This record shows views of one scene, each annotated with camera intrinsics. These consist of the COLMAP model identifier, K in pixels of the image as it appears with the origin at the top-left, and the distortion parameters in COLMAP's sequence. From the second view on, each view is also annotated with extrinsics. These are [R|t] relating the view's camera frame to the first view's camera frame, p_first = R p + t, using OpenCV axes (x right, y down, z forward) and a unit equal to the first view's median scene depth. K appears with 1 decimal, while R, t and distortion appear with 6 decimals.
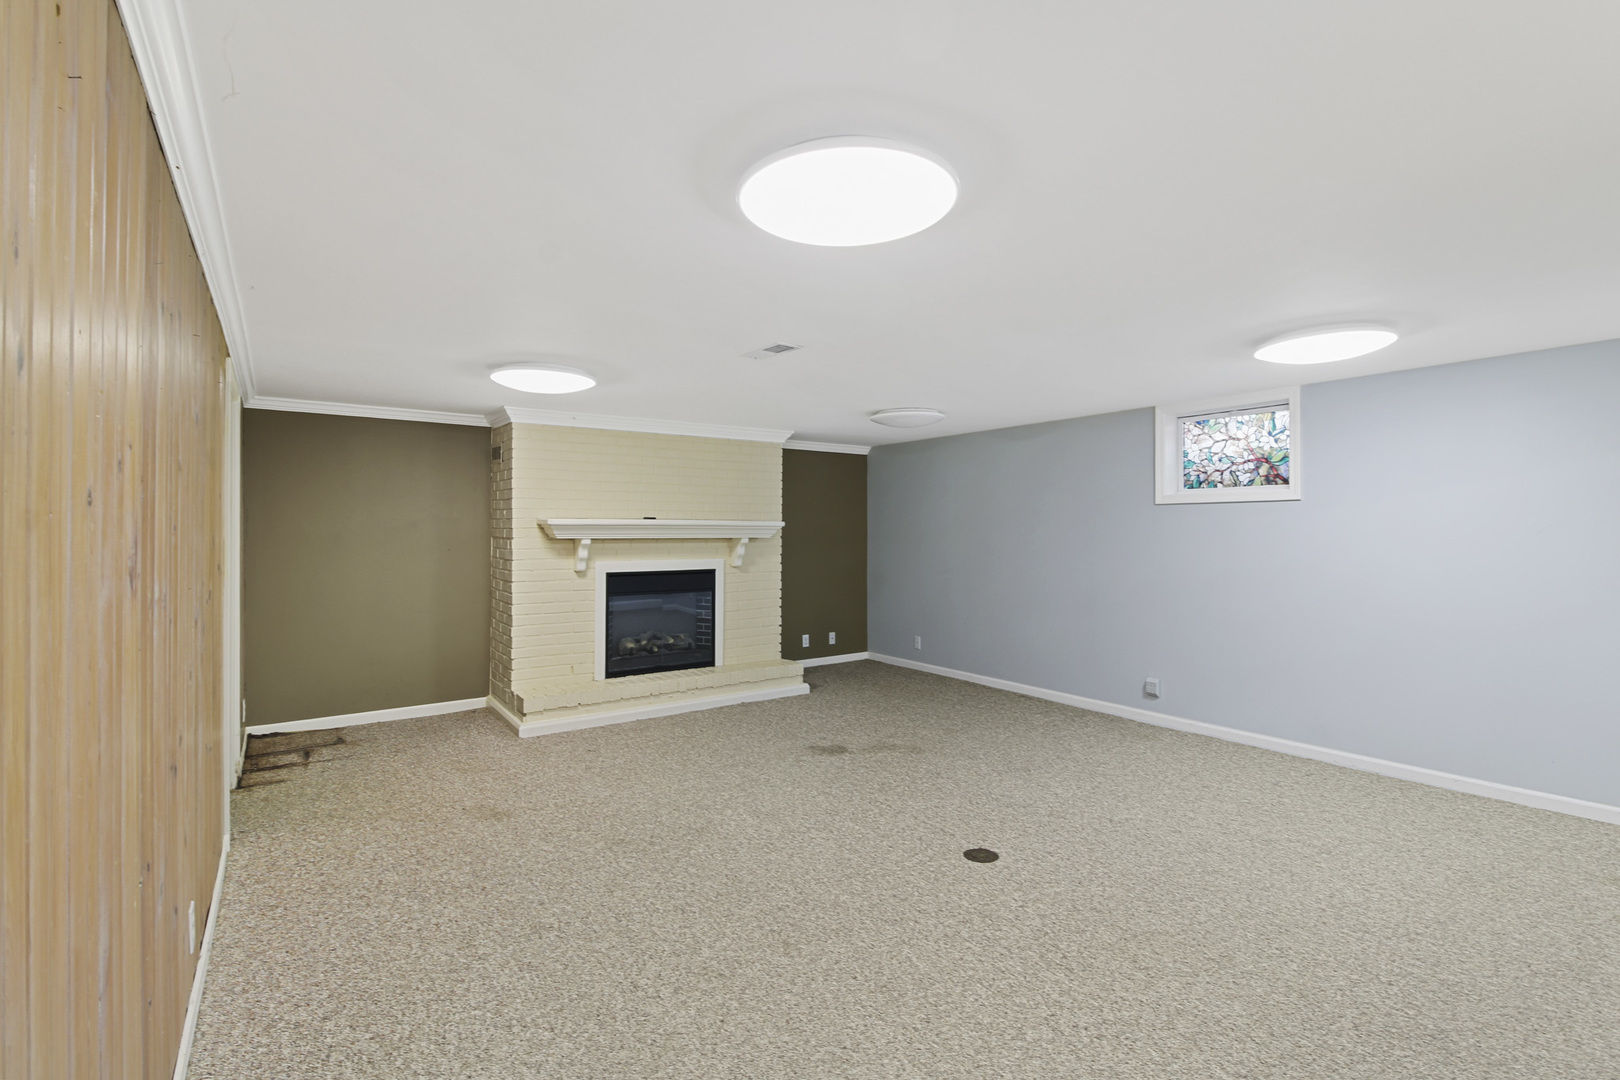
lens RADIAL K [[750.7, 0, 809.5], [0, 750.7, 517.6], [0, 0, 1]] dist [0.004619, -0.000859]
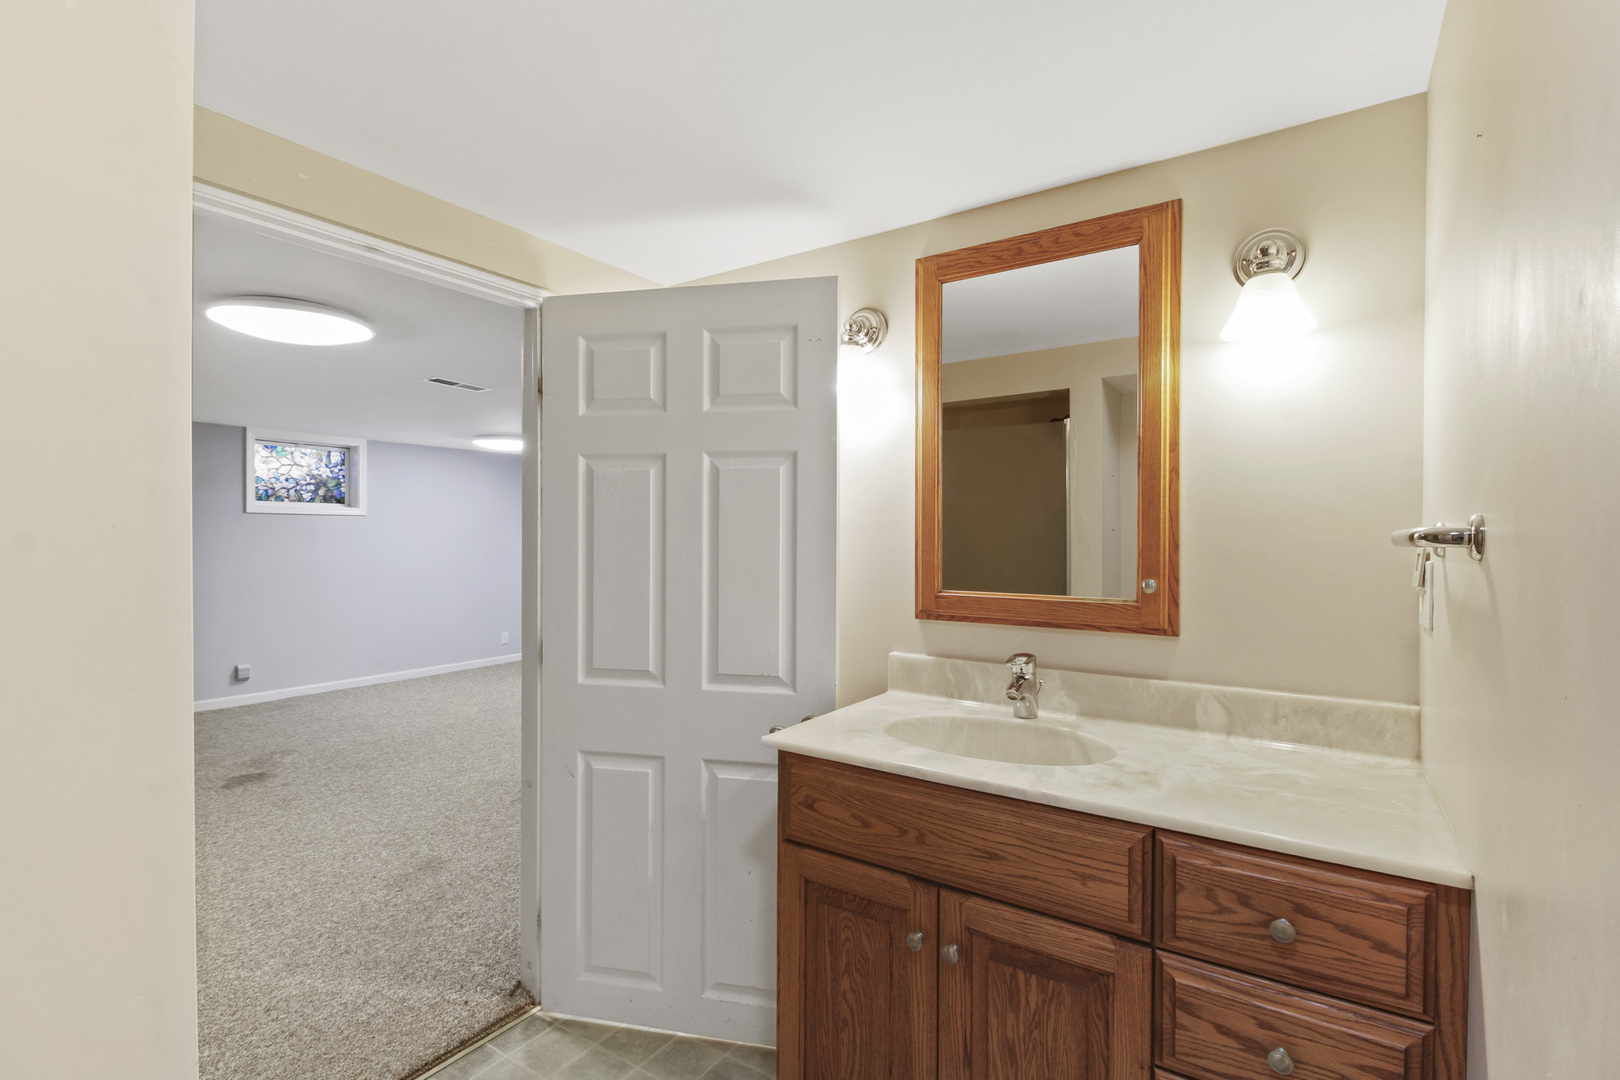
lens RADIAL K [[765.4, 0, 810.0], [0, 765.4, 540.0], [0, 0, 1]] dist [0.026779, -0.016787]
pose [[-0.359854, -0.006286, 0.932987, -1.017734], [-0.019591, 0.999808, -0.000820, 0.008437], [-0.932803, -0.018573, -0.359908, 0.666491]]
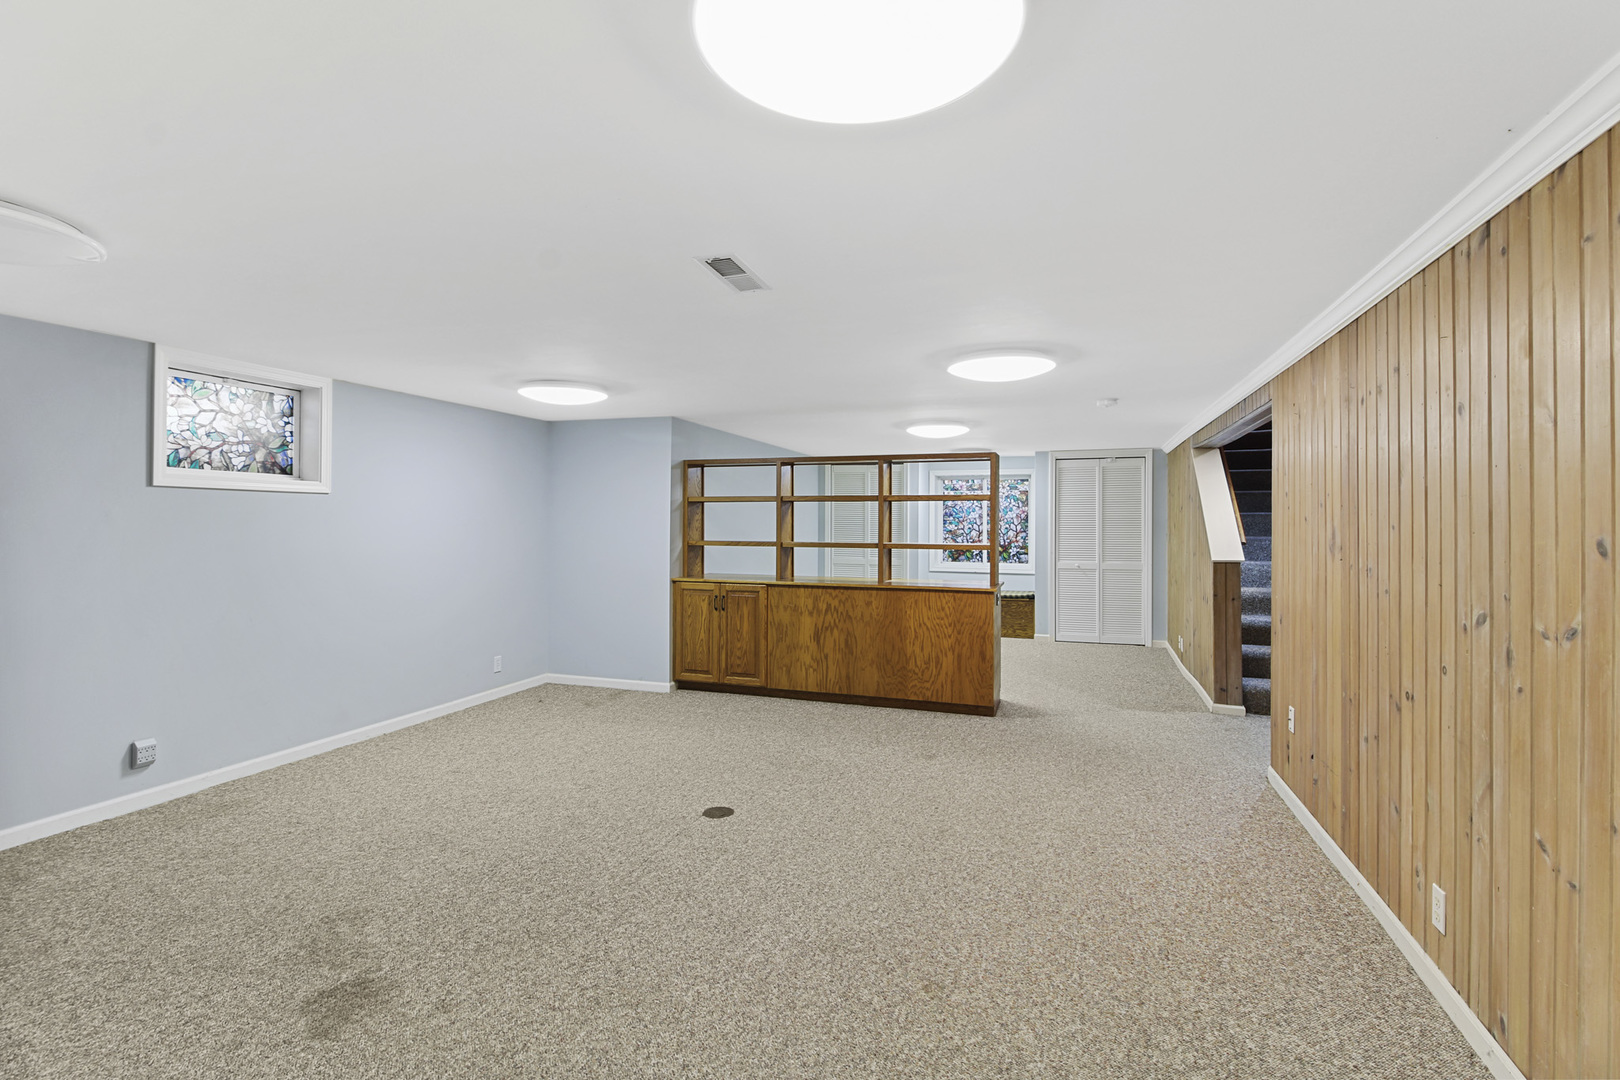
lens RADIAL K [[750.7, 0, 809.5], [0, 750.7, 517.6], [0, 0, 1]] dist [0.004619, -0.000859]
pose [[-0.591792, 0.003087, 0.806085, -0.485004], [-0.019261, 0.999653, -0.017969, 0.013096], [-0.805861, -0.026159, -0.591527, 0.989208]]
